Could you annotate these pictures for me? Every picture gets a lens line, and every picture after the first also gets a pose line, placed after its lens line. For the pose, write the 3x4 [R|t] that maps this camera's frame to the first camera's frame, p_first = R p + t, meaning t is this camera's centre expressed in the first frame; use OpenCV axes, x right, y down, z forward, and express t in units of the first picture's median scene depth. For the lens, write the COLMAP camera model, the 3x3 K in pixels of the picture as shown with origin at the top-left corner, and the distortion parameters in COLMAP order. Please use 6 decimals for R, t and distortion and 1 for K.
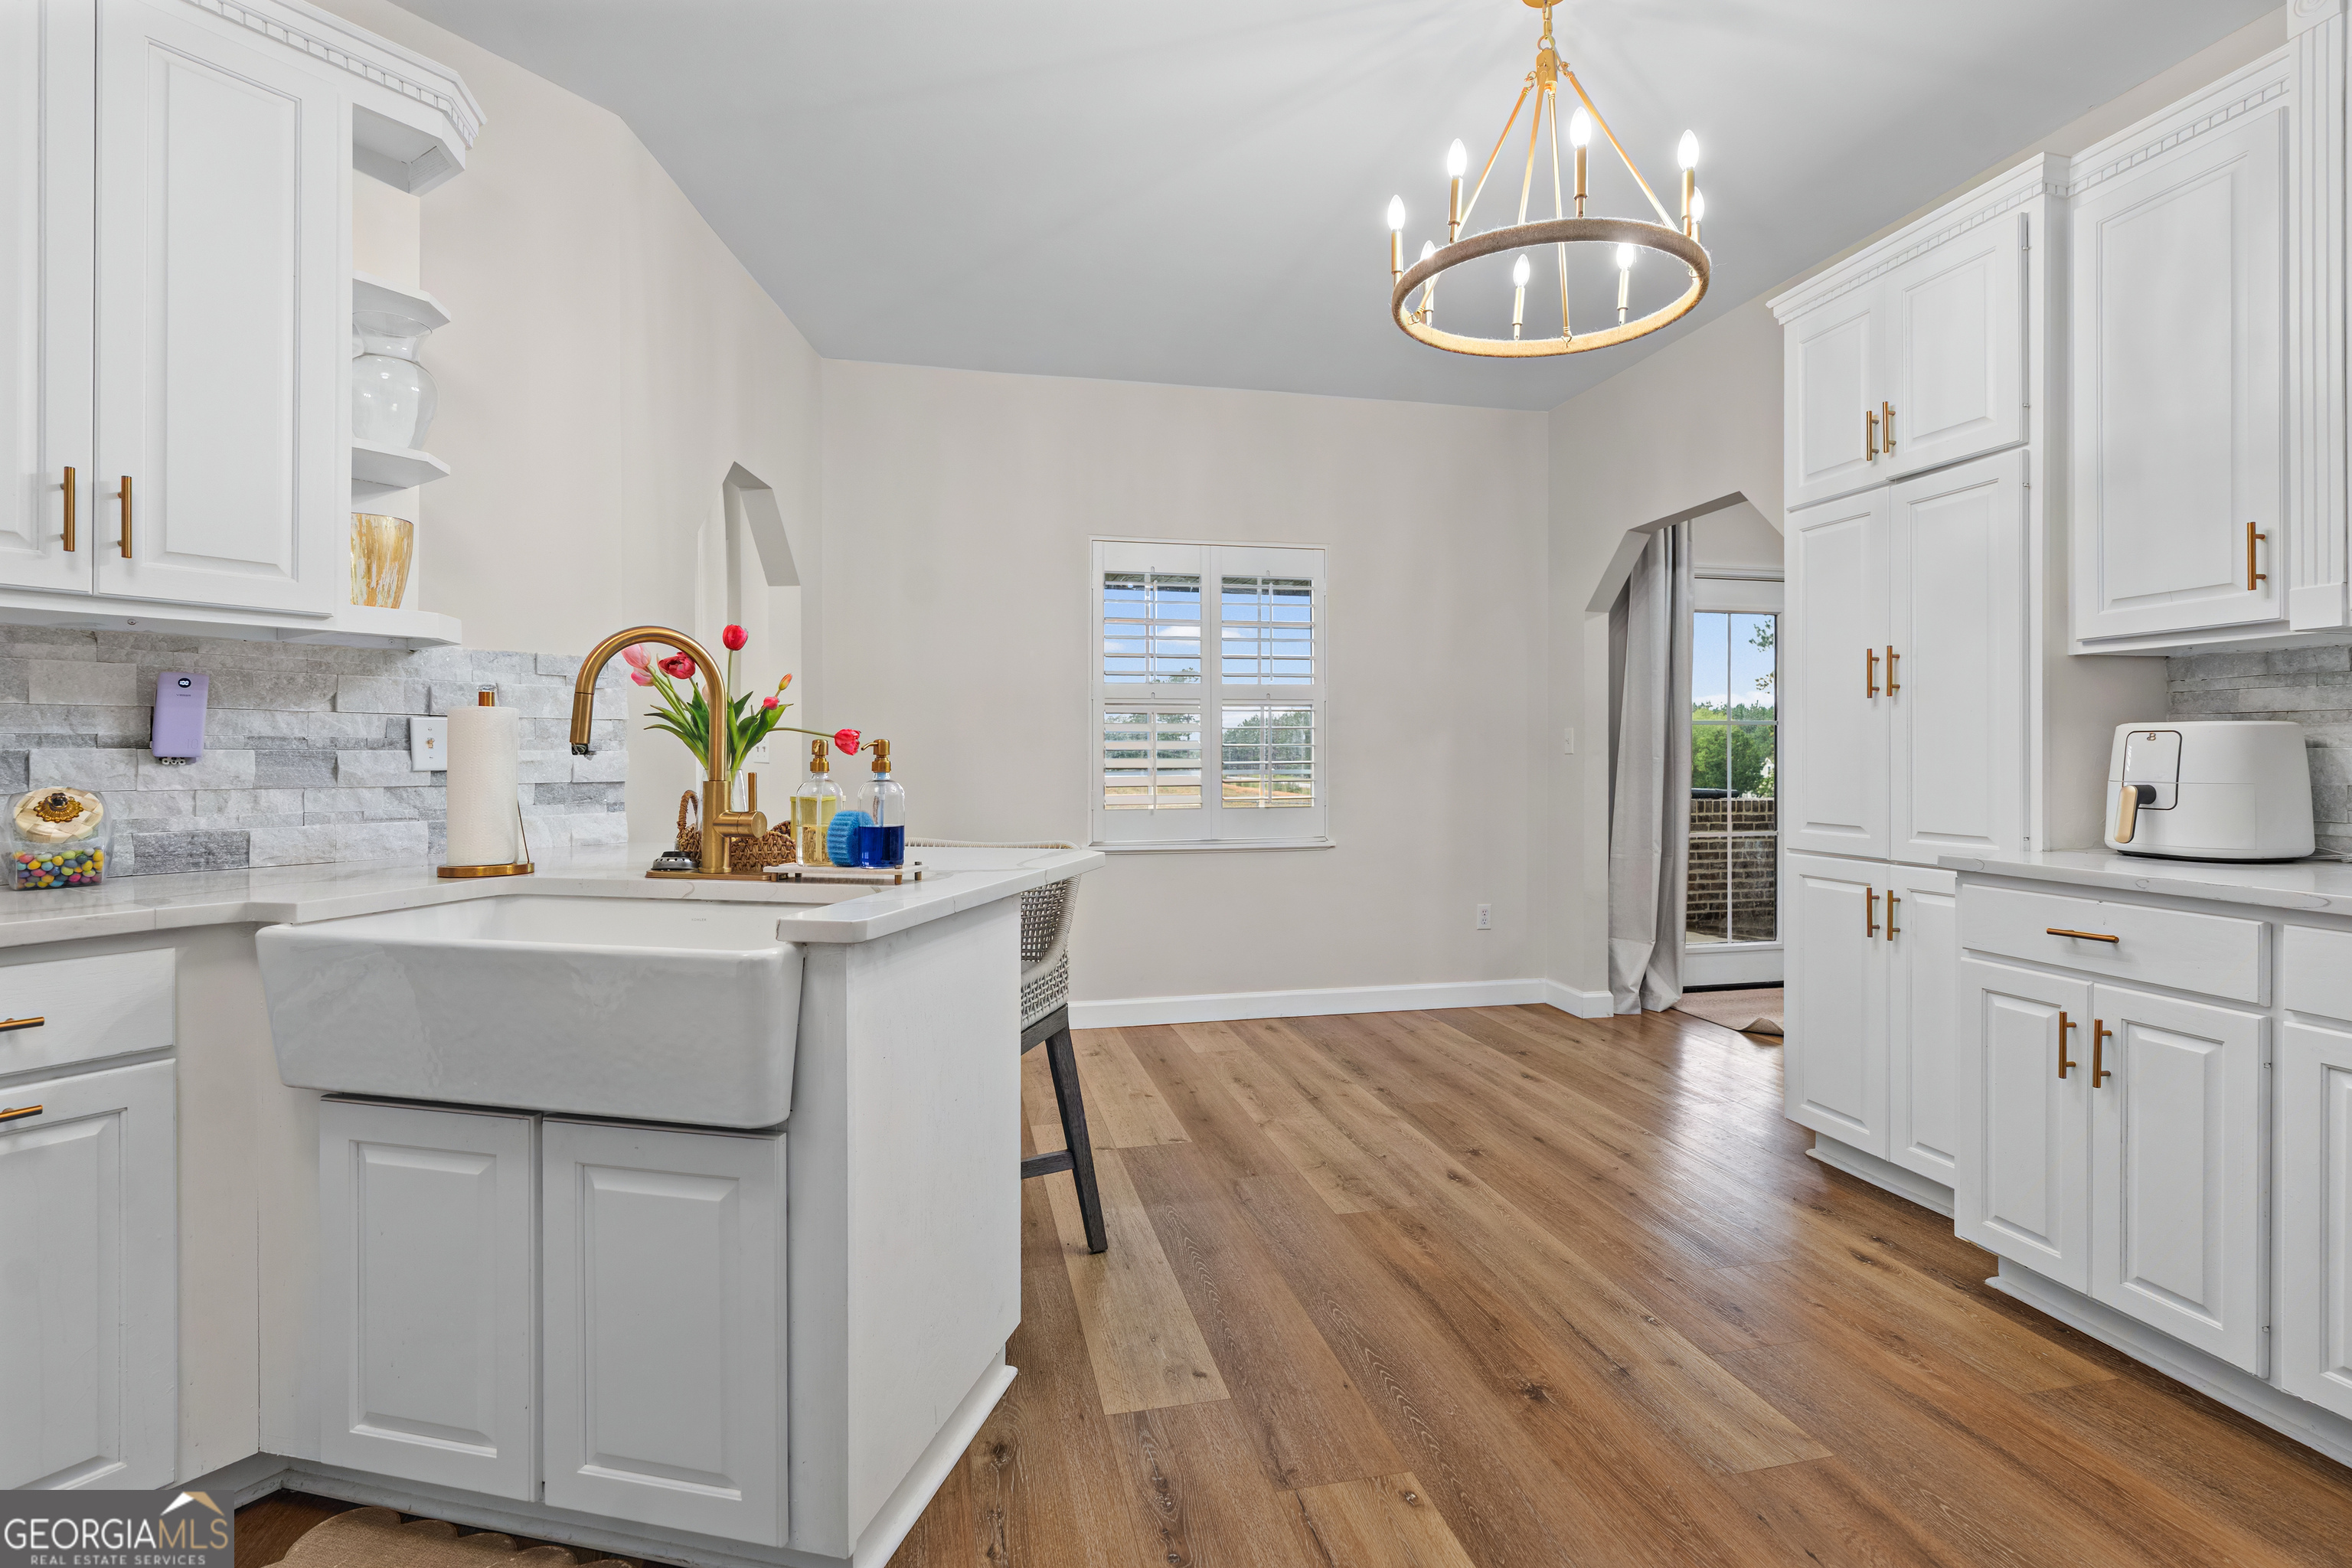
lens RADIAL K [[1092.3, 0, 1174.5], [0, 1092.3, 808.0], [0, 0, 1]] dist [-0.000740, 0.000695]
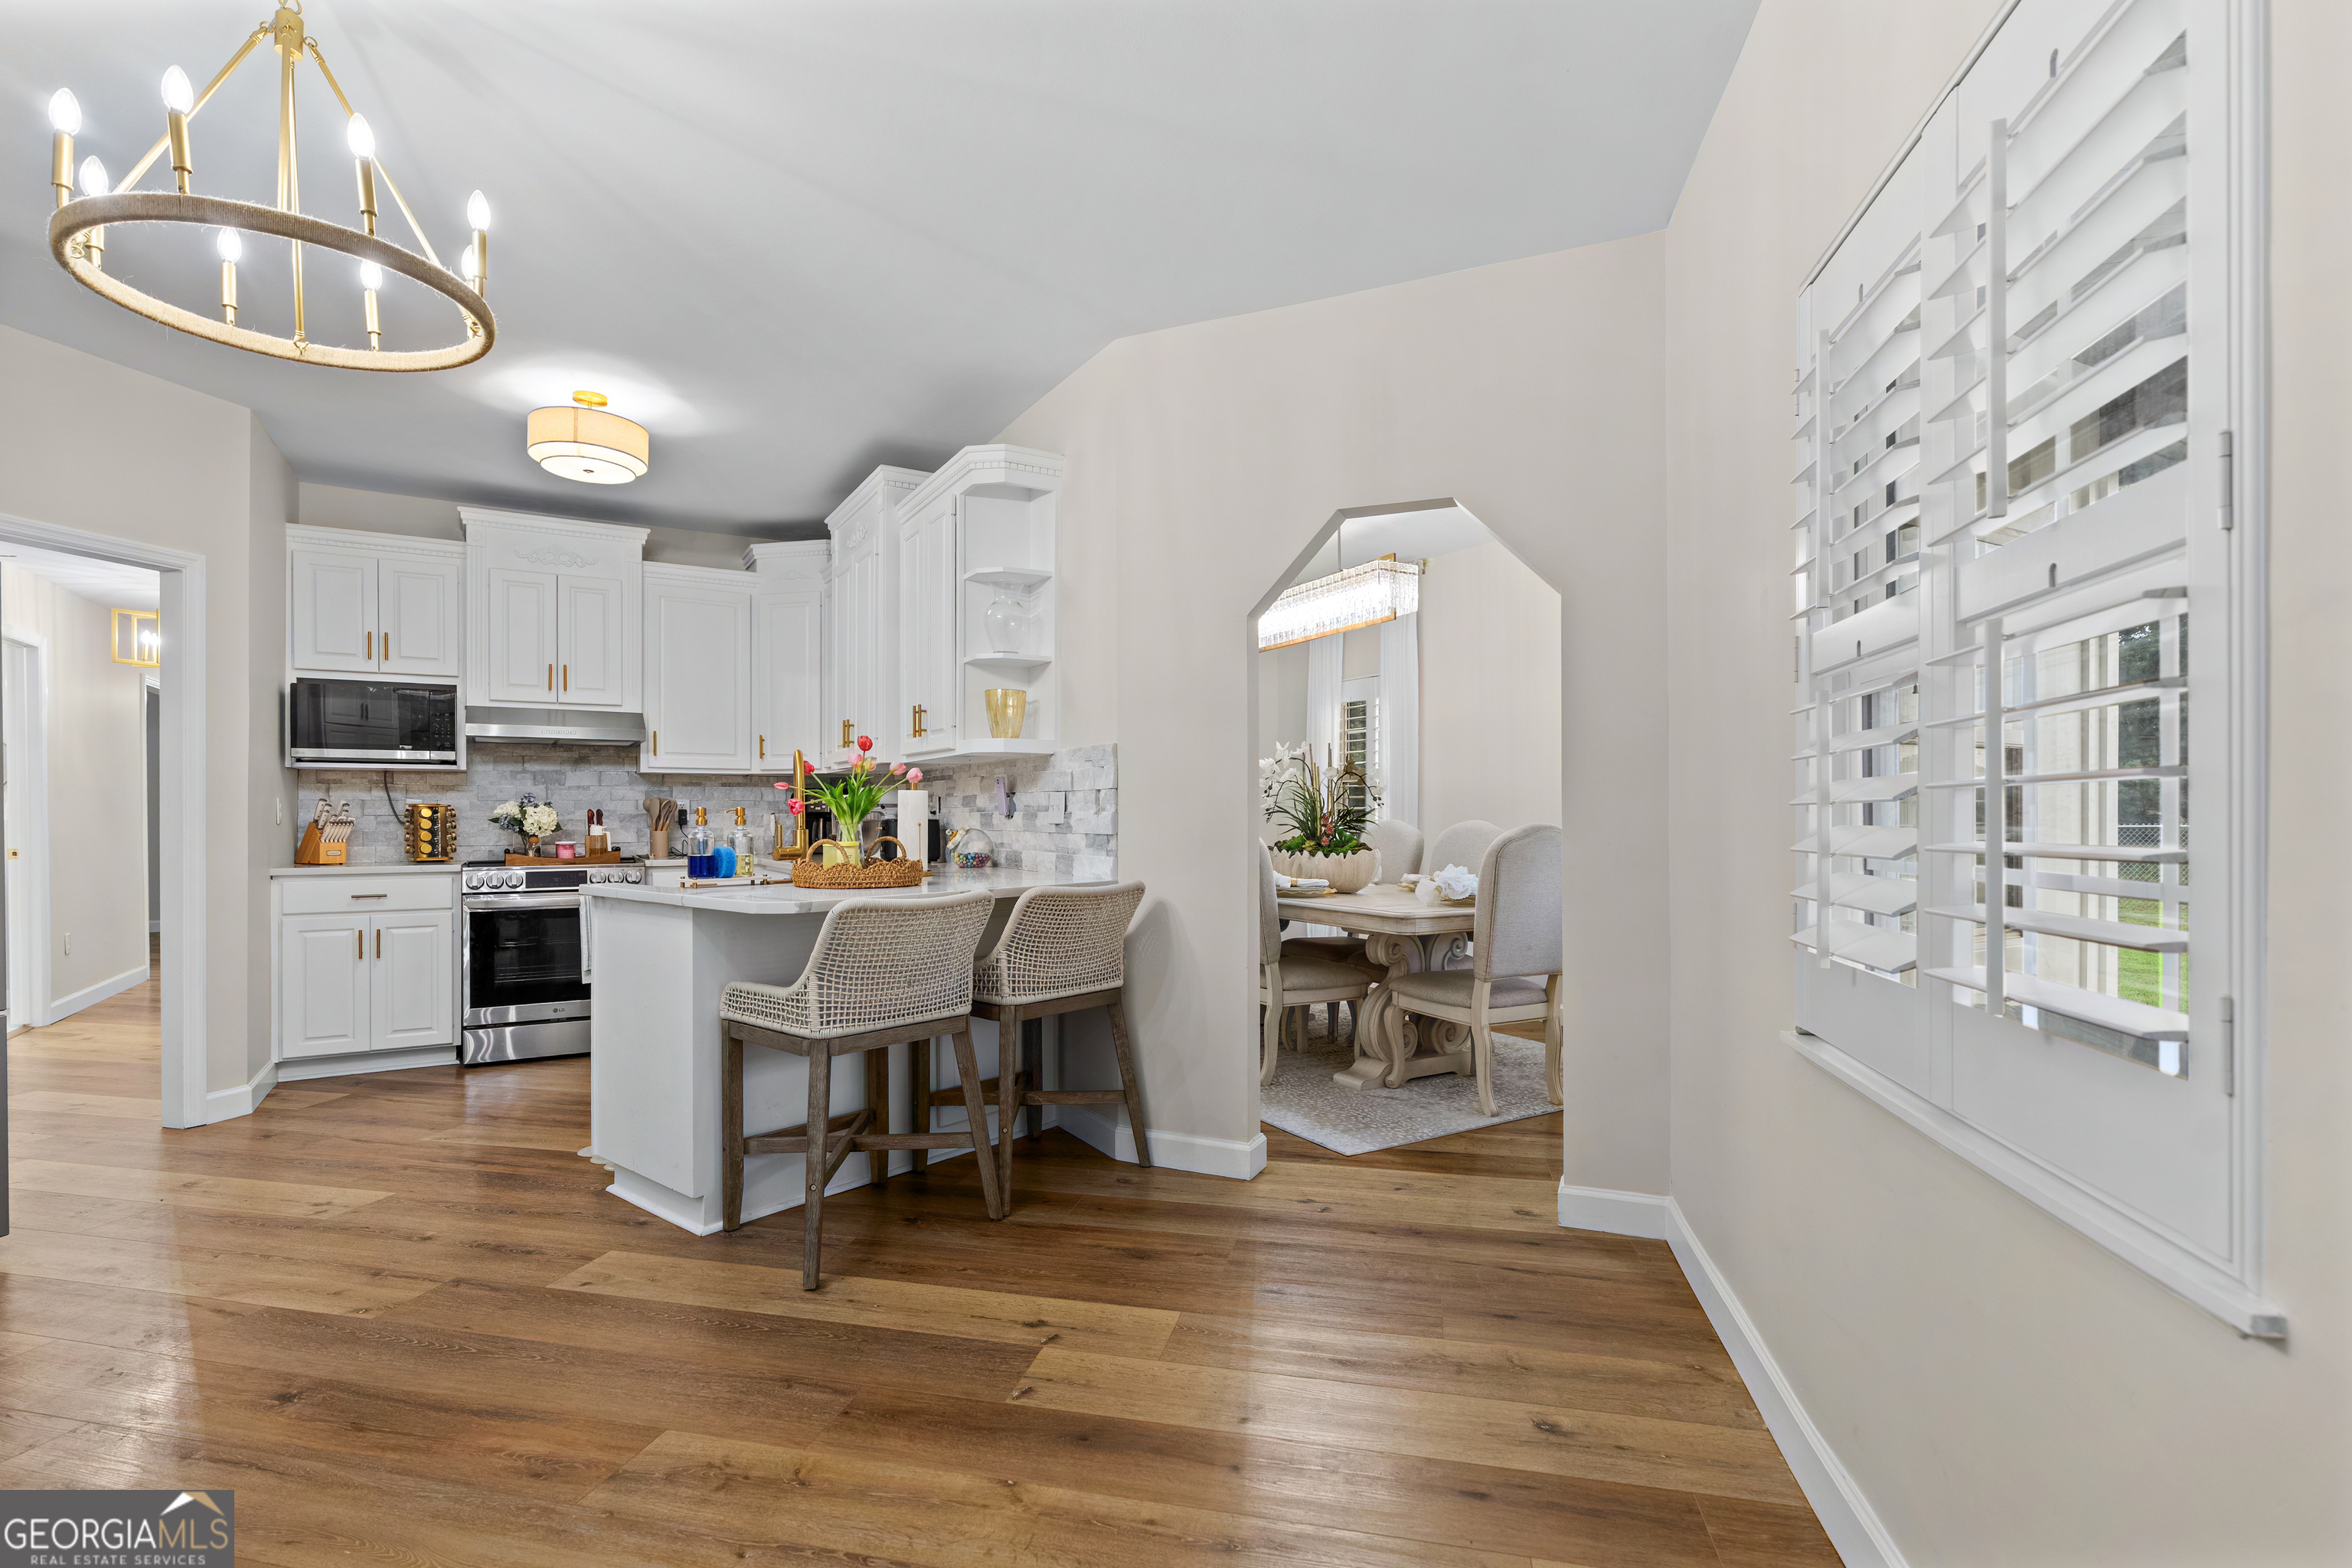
lens RADIAL K [[1092.3, 0, 1174.5], [0, 1092.3, 808.0], [0, 0, 1]] dist [-0.000740, 0.000695]
pose [[-0.425911, -0.002473, -0.904762, 0.880568], [-0.042070, 0.998969, 0.017074, -0.105312], [0.903786, 0.045335, -0.425576, 2.094099]]
